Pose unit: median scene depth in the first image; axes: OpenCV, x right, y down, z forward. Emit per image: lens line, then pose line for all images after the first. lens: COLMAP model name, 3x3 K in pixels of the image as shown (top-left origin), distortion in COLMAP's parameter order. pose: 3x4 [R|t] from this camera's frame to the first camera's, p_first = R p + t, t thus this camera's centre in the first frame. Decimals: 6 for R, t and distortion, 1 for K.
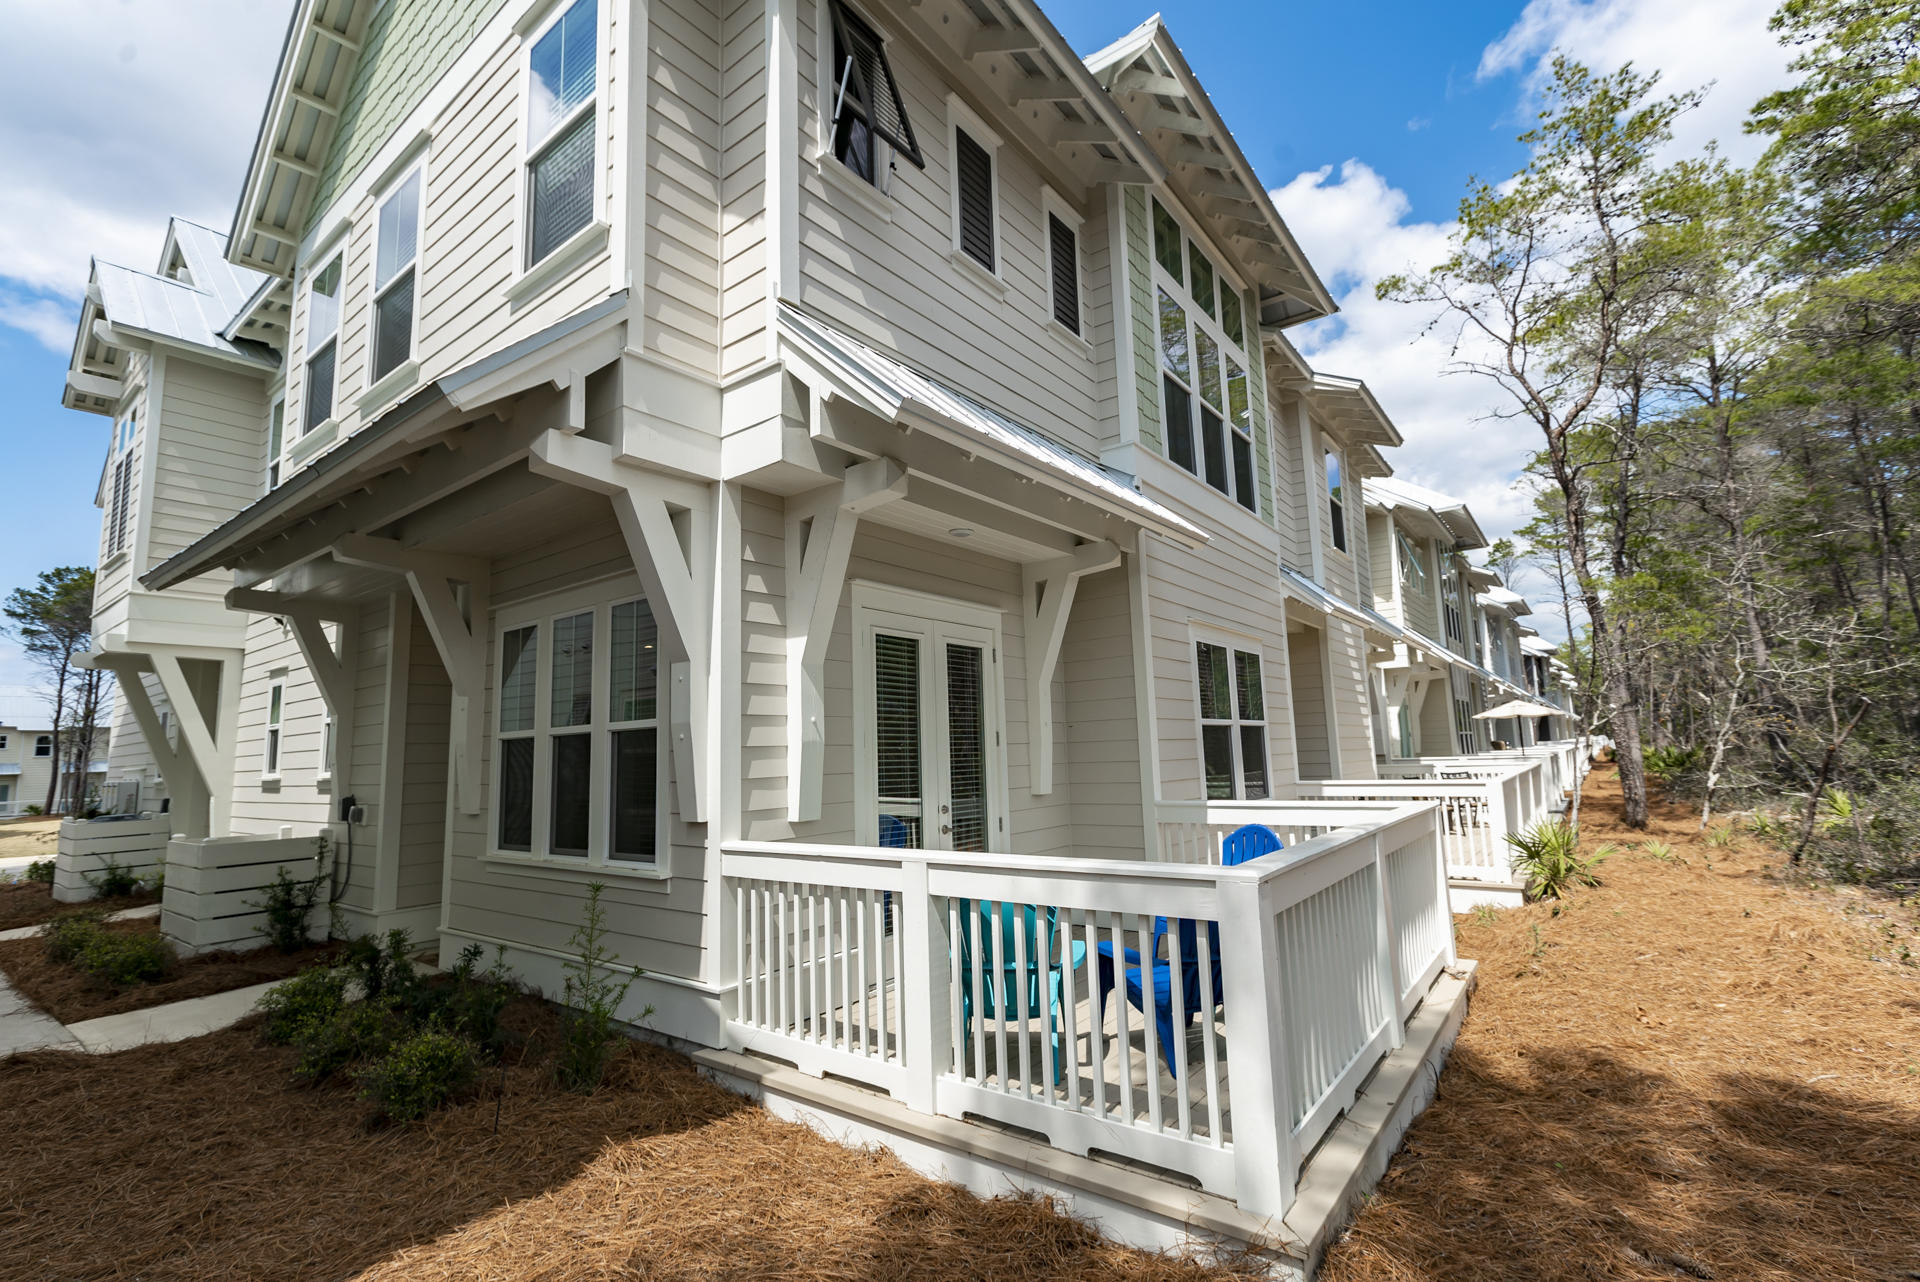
lens RADIAL K [[852.1, 0, 951.1], [0, 852.1, 642.1], [0, 0, 1]] dist [-0.003413, -0.001263]
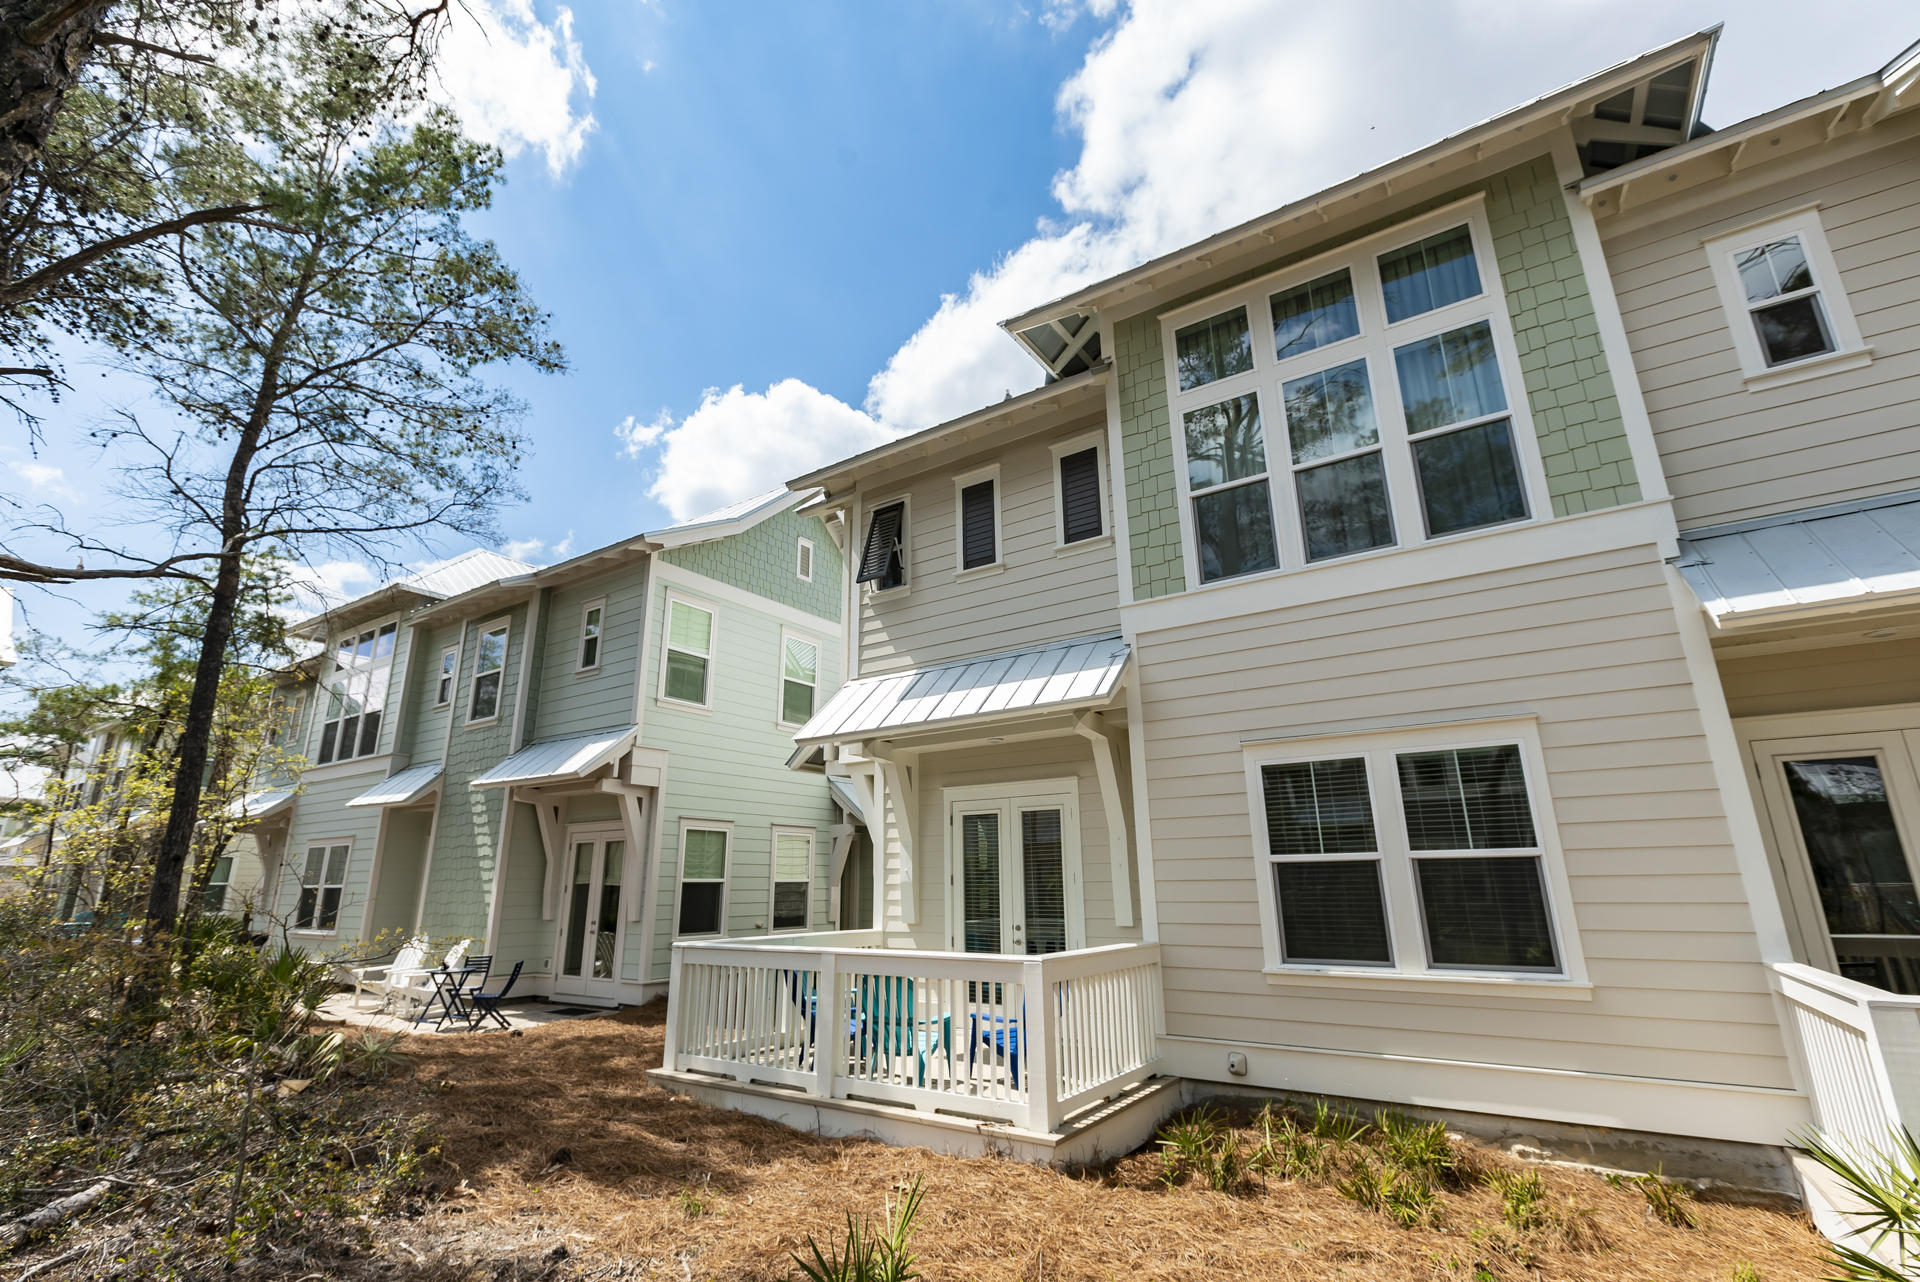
lens RADIAL K [[852.1, 0, 951.1], [0, 852.1, 642.1], [0, 0, 1]] dist [-0.003413, -0.001263]
pose [[0.063089, -0.244279, -0.967650, 0.484992], [0.140389, 0.962113, -0.233728, 0.015136], [0.988084, -0.121102, 0.094993, 0.253822]]
